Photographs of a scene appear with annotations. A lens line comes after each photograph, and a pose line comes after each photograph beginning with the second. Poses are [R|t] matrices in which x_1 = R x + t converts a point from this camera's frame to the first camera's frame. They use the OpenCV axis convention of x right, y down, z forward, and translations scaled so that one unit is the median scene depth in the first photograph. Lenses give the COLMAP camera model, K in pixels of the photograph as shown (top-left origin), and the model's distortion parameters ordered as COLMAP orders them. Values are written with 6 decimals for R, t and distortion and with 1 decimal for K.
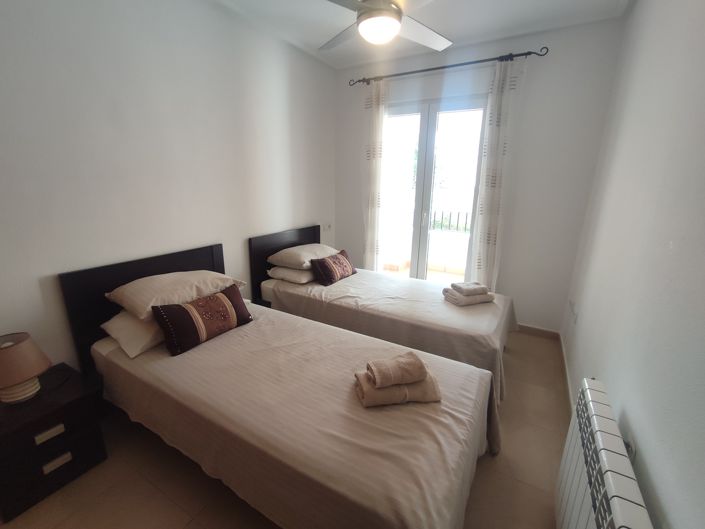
lens RADIAL K [[316.7, 0, 348.7], [0, 316.7, 263.1], [0, 0, 1]] dist [-0.018875, 0.000555]
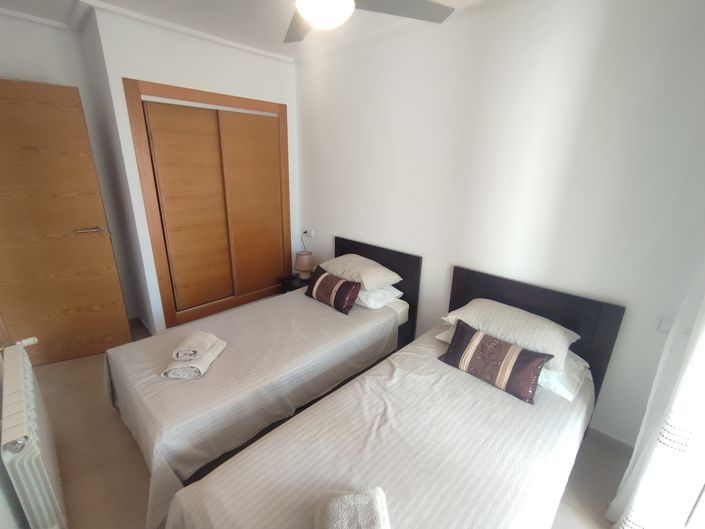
lens RADIAL K [[316.7, 0, 349.3], [0, 316.7, 263.6], [0, 0, 1]] dist [-0.018875, 0.000555]
pose [[-0.219085, 0.291685, -0.931086, 0.630036], [-0.266081, 0.900239, 0.344630, -0.341017], [0.938724, 0.323248, -0.119617, 0.913969]]
